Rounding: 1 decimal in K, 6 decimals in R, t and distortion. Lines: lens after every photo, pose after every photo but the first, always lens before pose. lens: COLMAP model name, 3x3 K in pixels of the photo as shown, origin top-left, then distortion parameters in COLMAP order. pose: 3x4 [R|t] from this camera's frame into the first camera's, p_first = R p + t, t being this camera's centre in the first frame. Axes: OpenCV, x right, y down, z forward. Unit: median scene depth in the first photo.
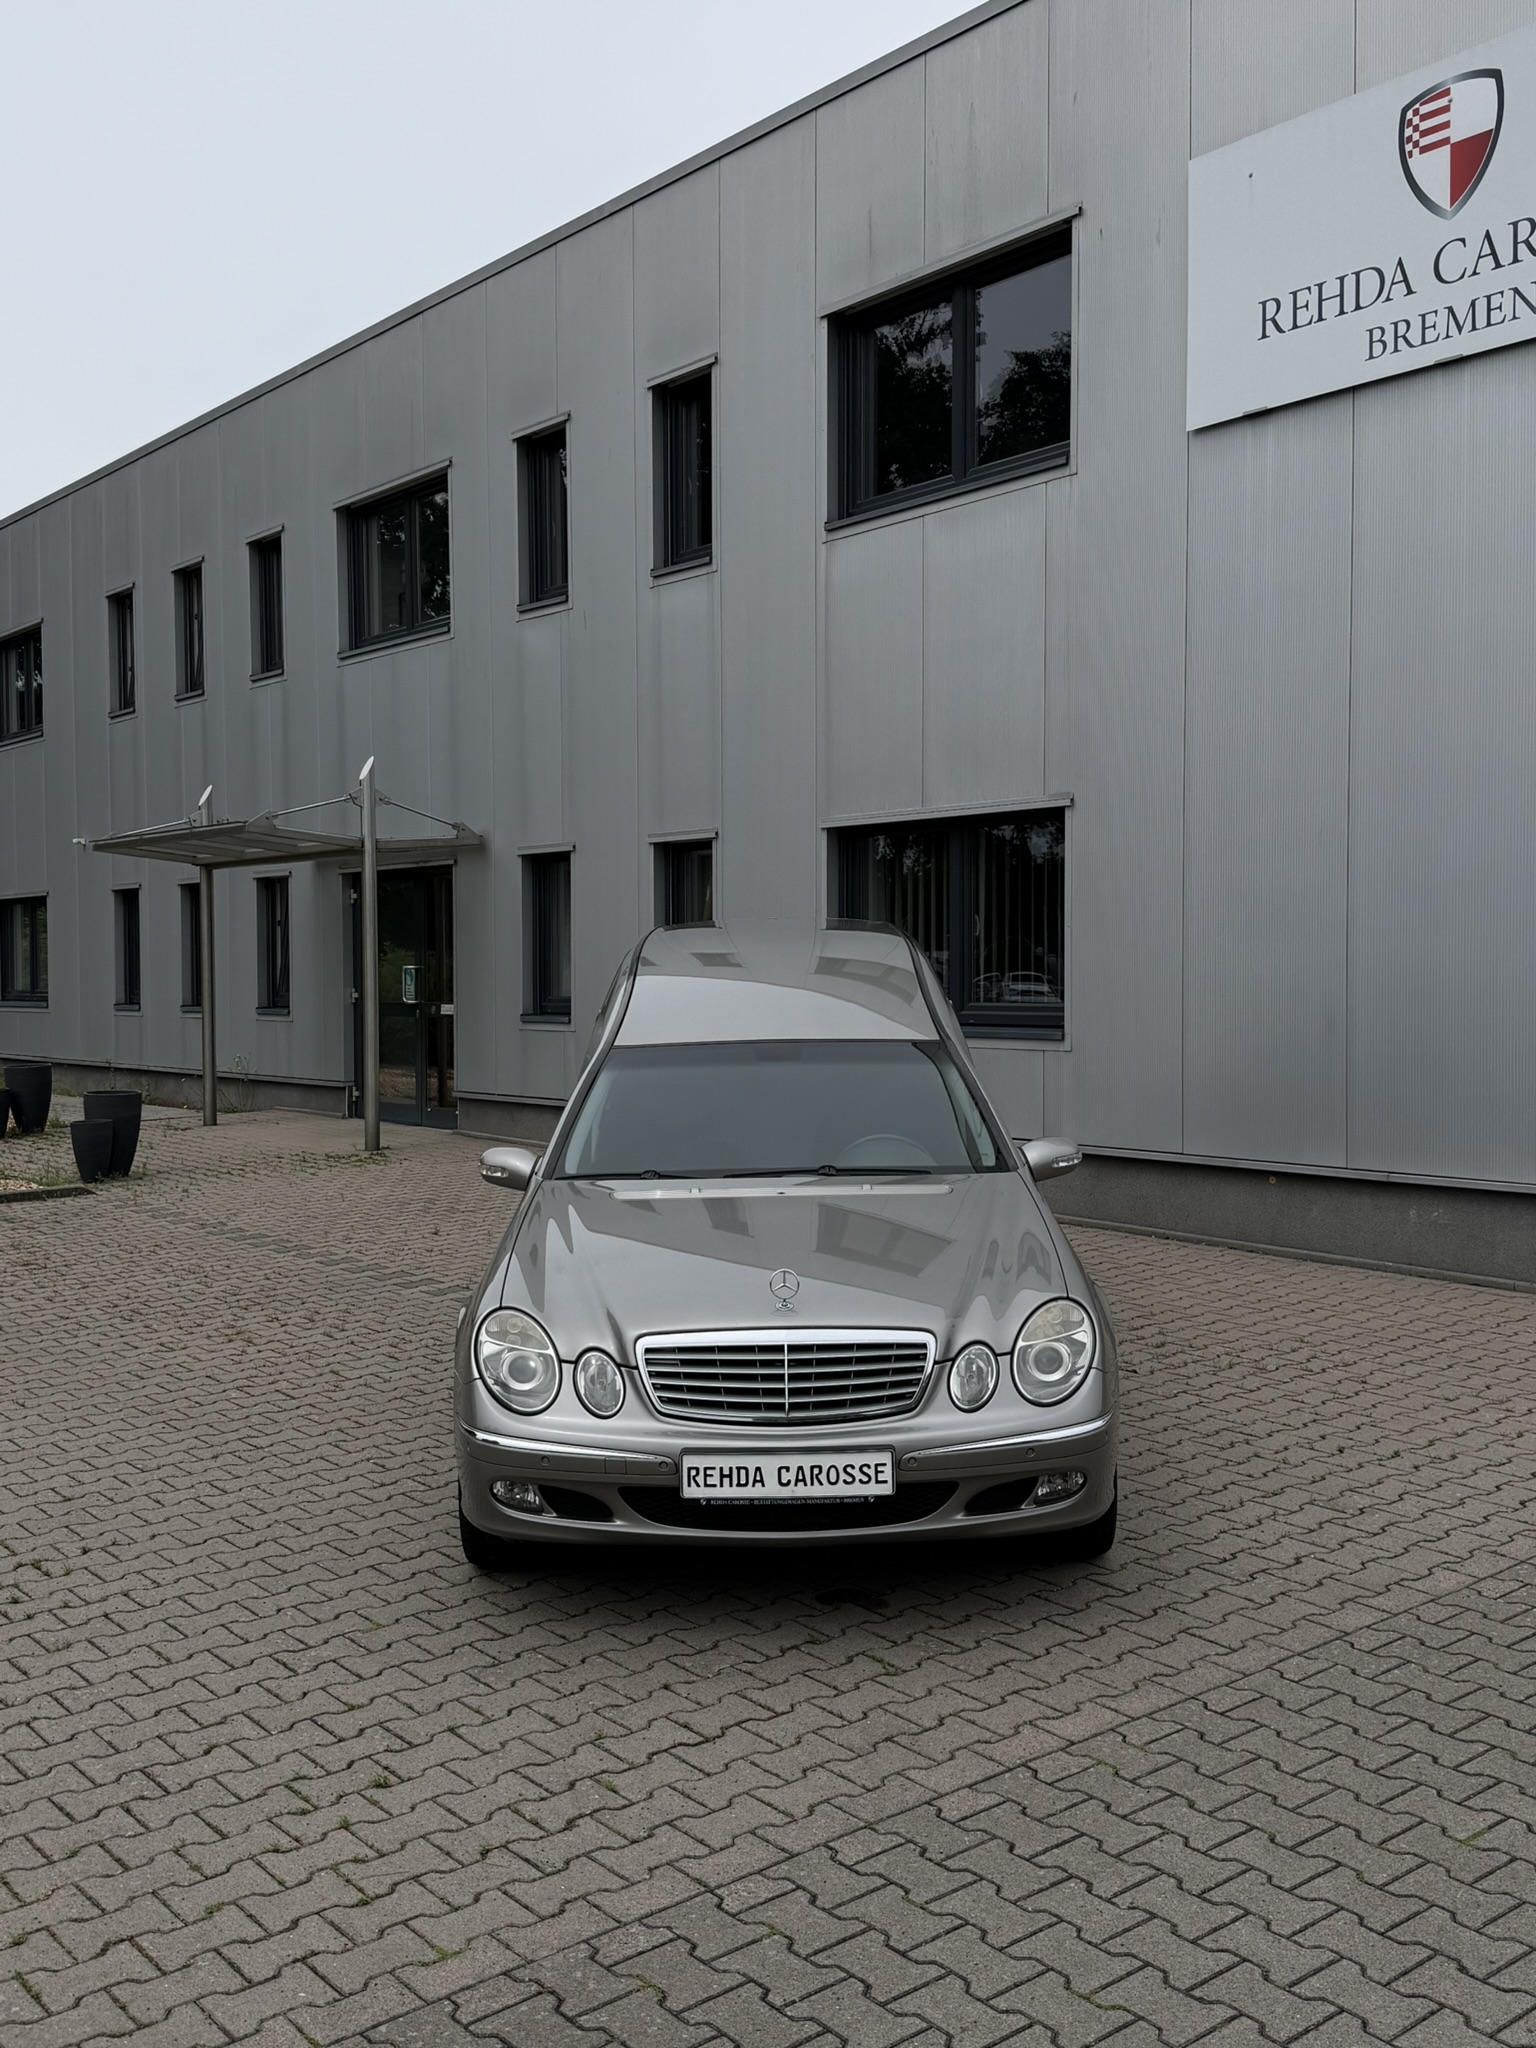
lens RADIAL K [[1991.1, 0, 768.0], [0, 1991.1, 1024.0], [0, 0, 1]] dist [0.132032, -0.216613]
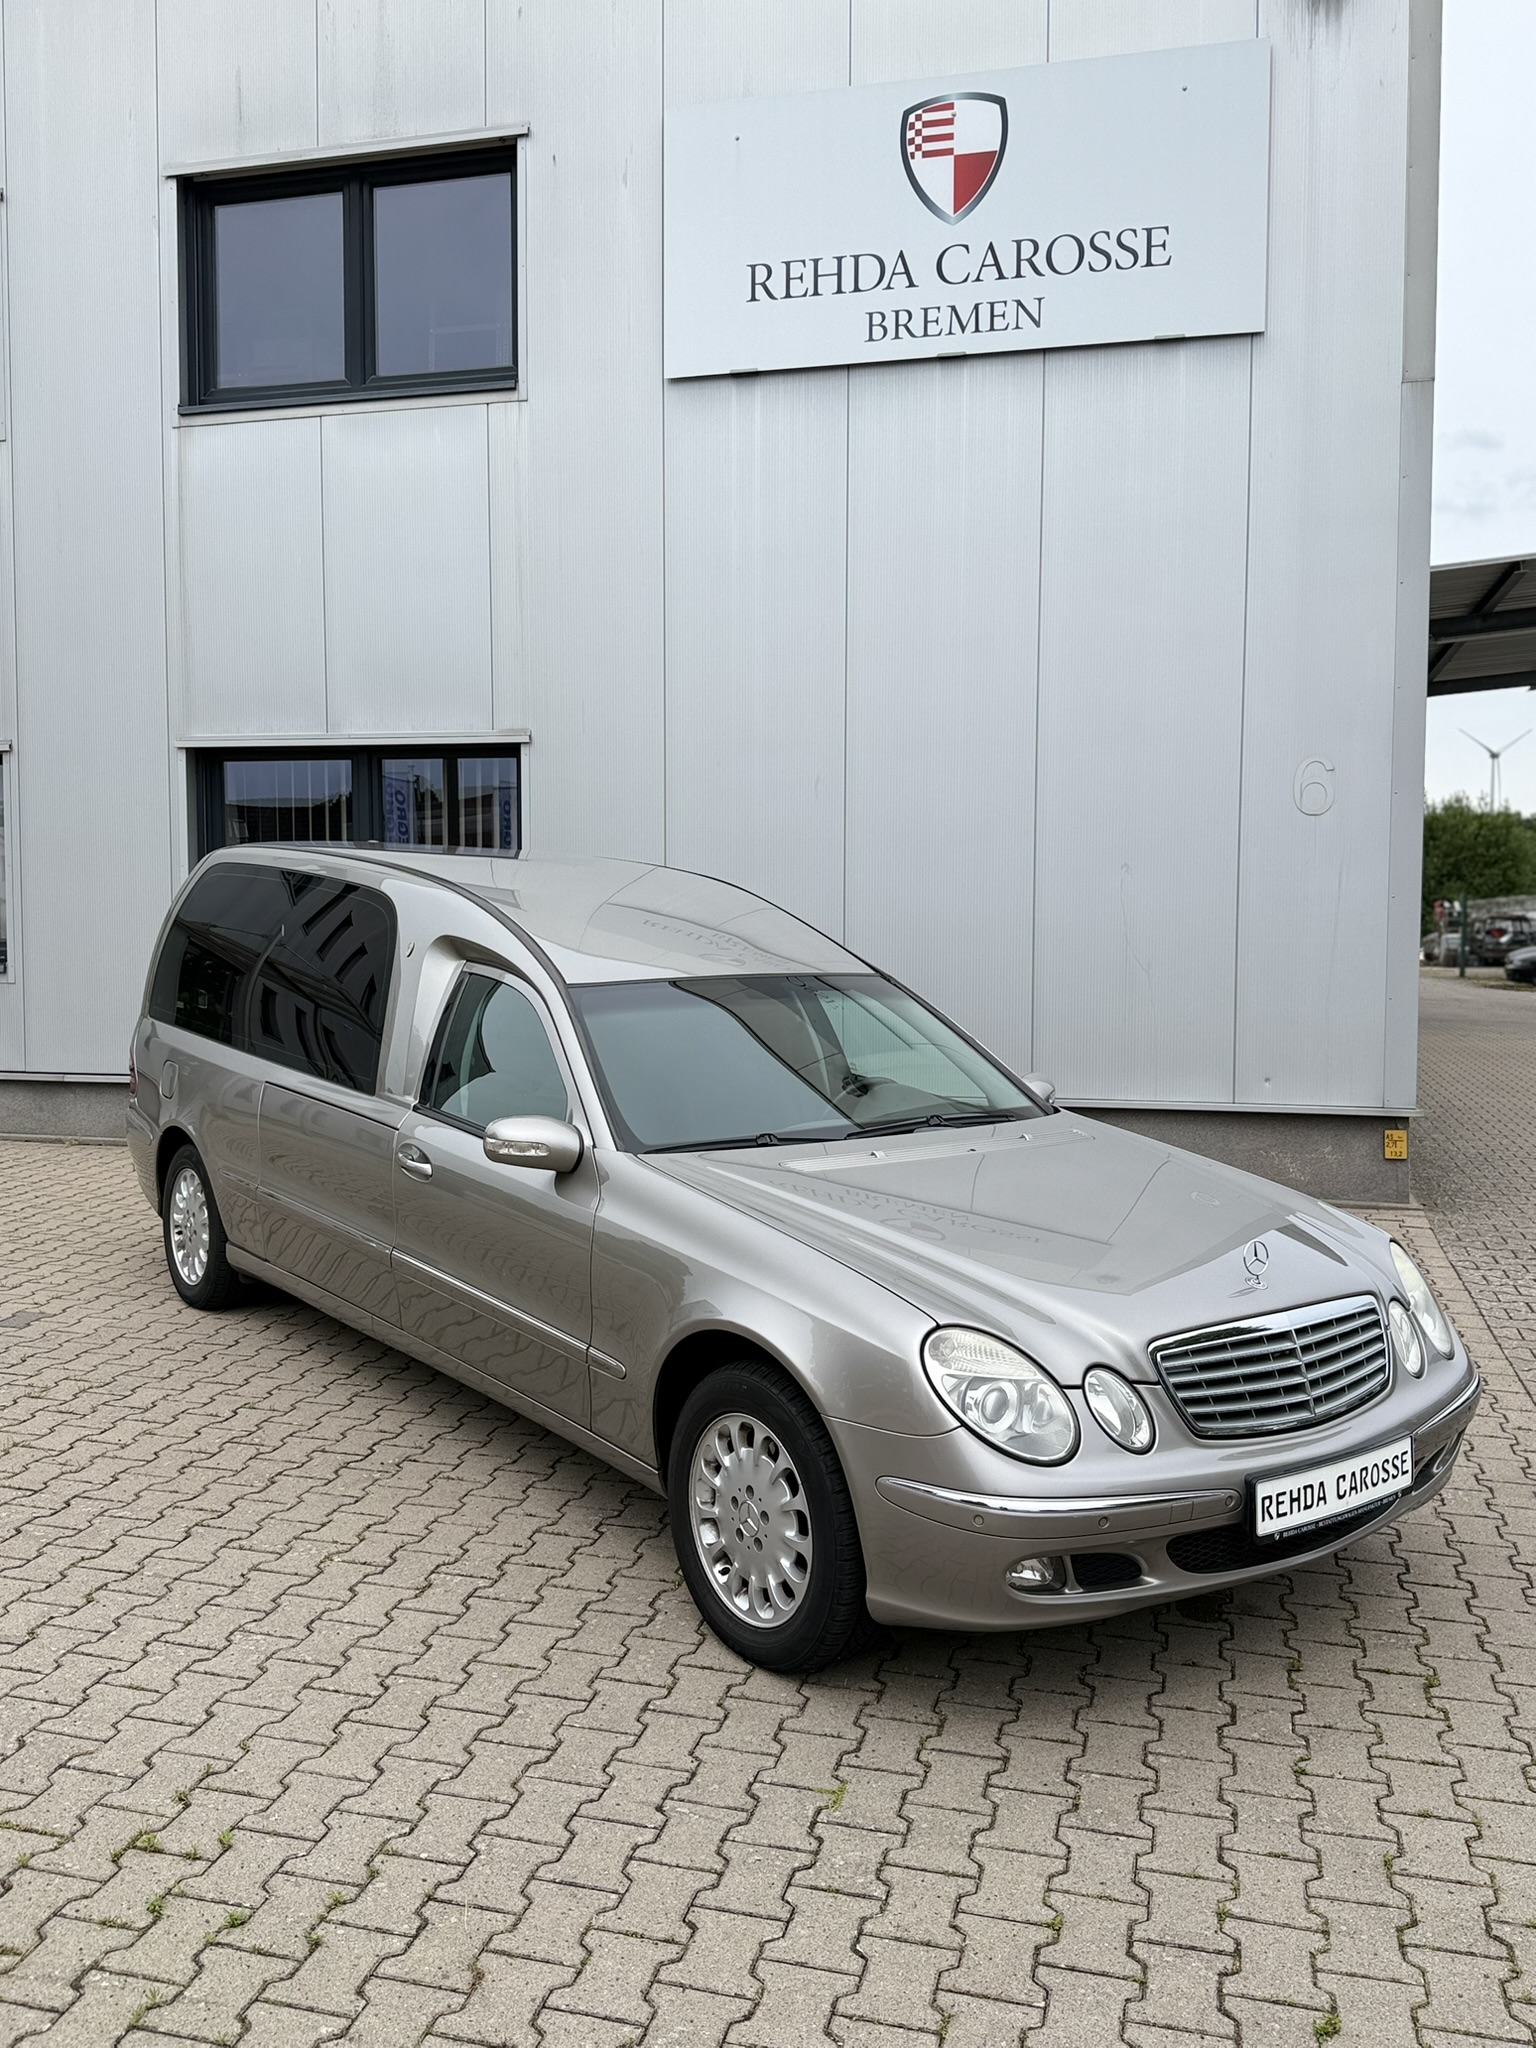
lens RADIAL K [[1721.6, 0, 768.0], [0, 1721.6, 1024.0], [0, 0, 1]] dist [0.087360, -0.151375]
pose [[0.804456, -0.029366, 0.593286, -0.322347], [0.010678, 0.999331, 0.034985, 0.002150], [-0.593916, -0.021808, 0.804231, 0.295821]]
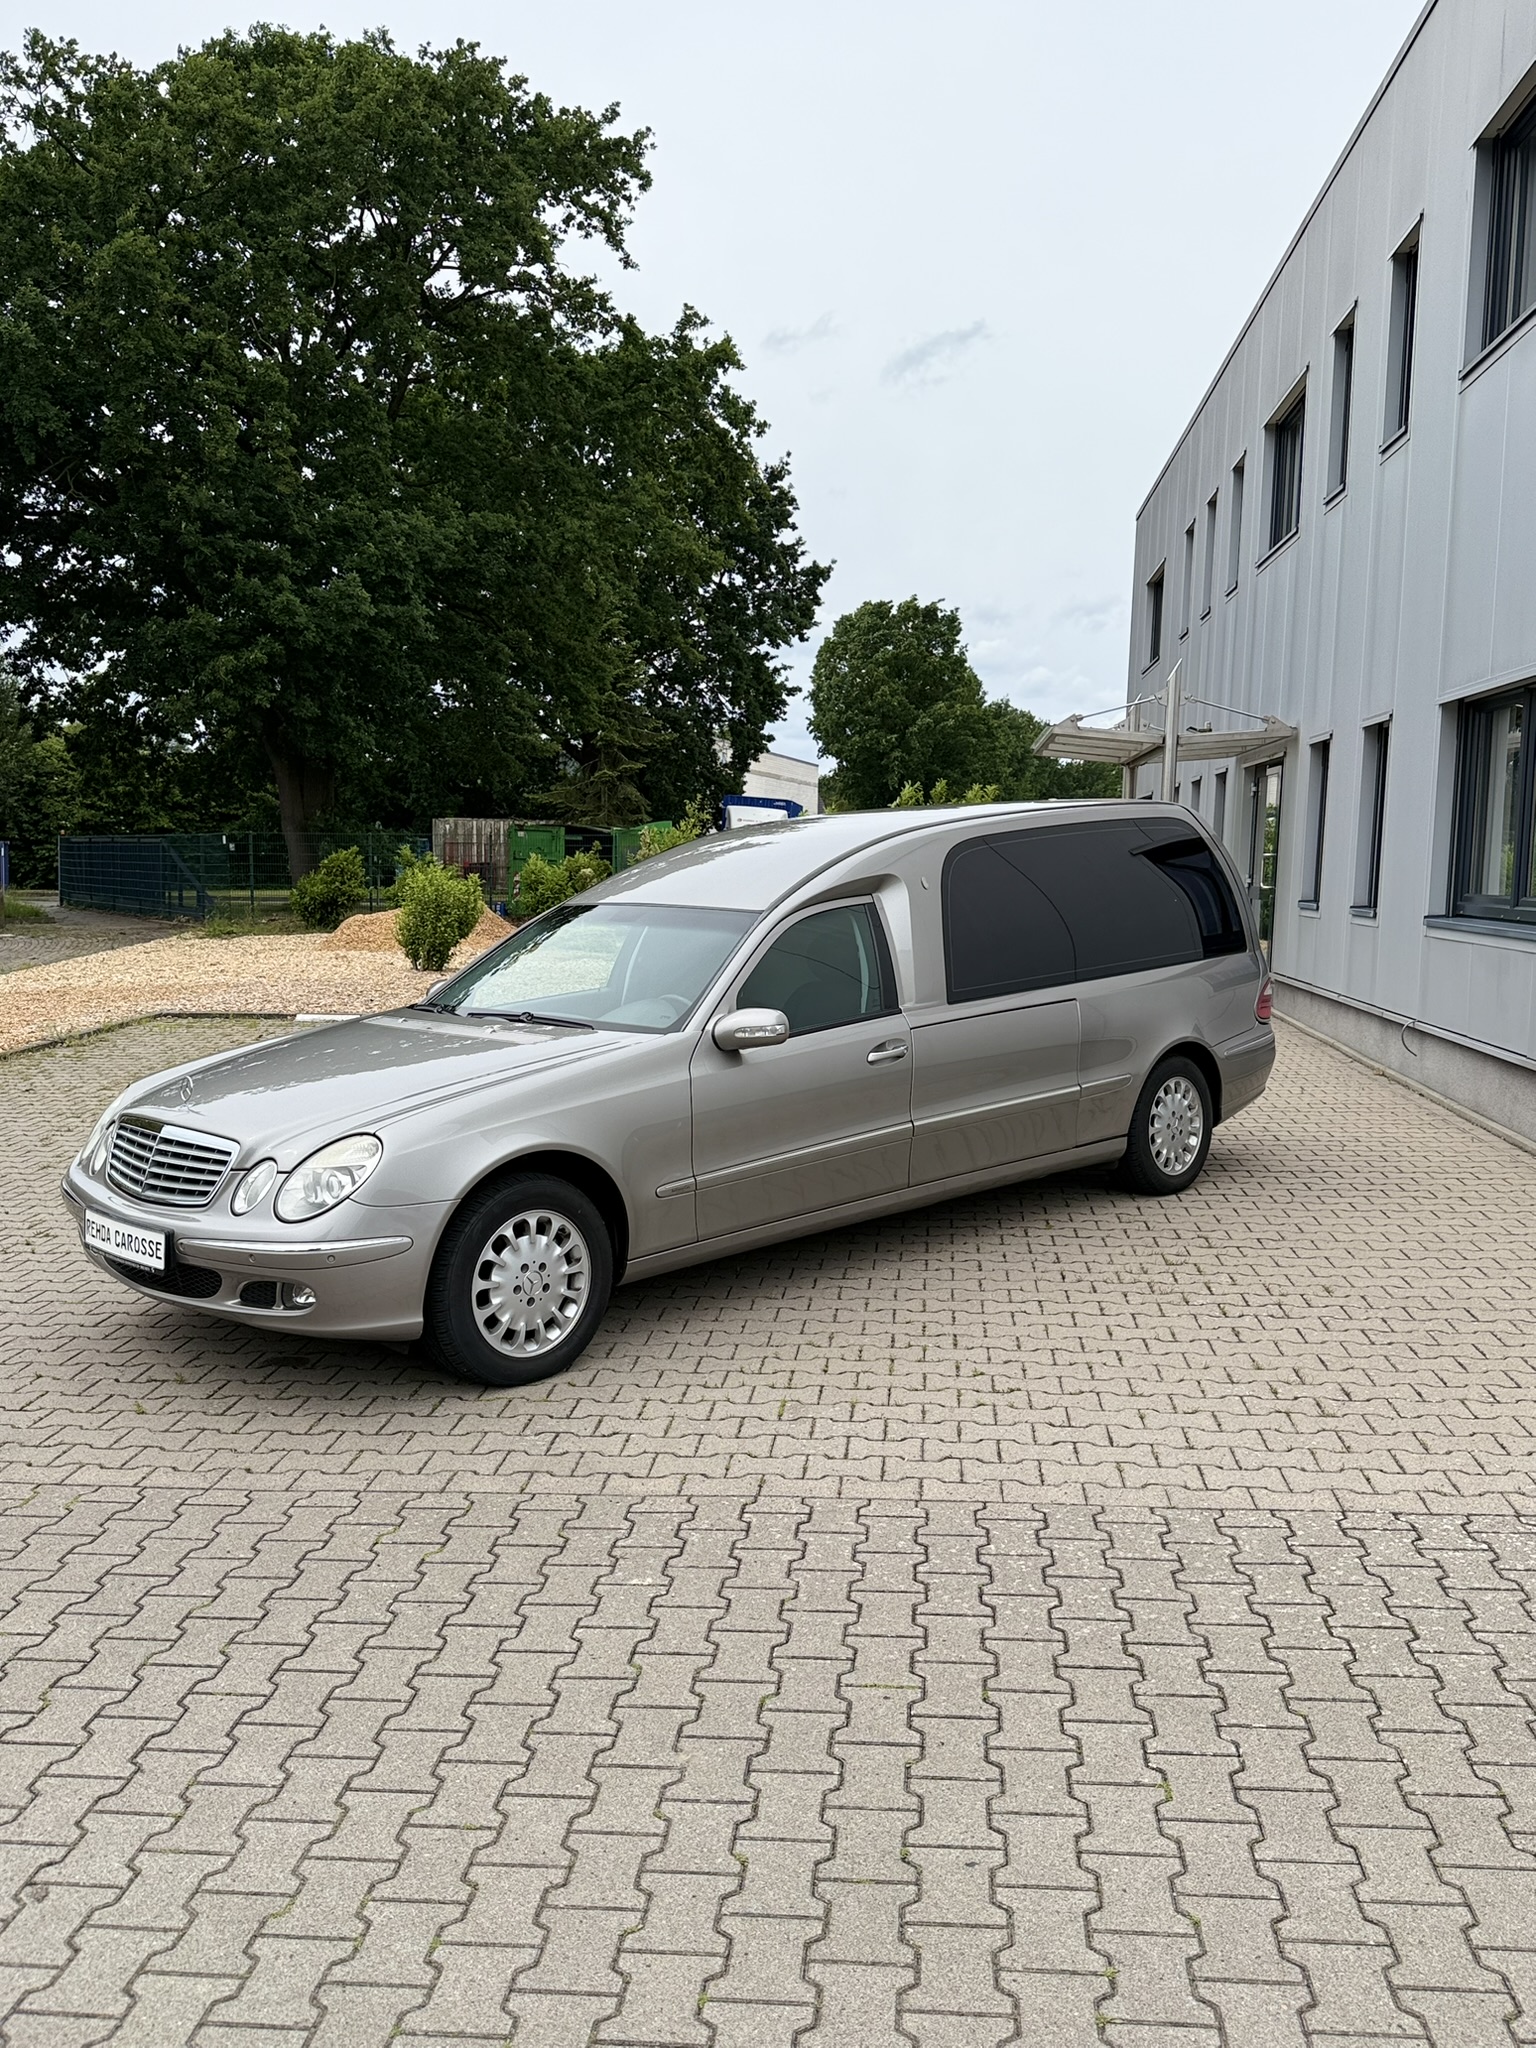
lens RADIAL K [[1721.6, 0, 768.0], [0, 1721.6, 1024.0], [0, 0, 1]] dist [0.087360, -0.151375]
pose [[0.718626, 0.088731, -0.689713, 0.535333], [-0.043957, 0.995639, 0.082288, -0.005021], [0.694006, -0.028817, 0.719392, 0.271873]]
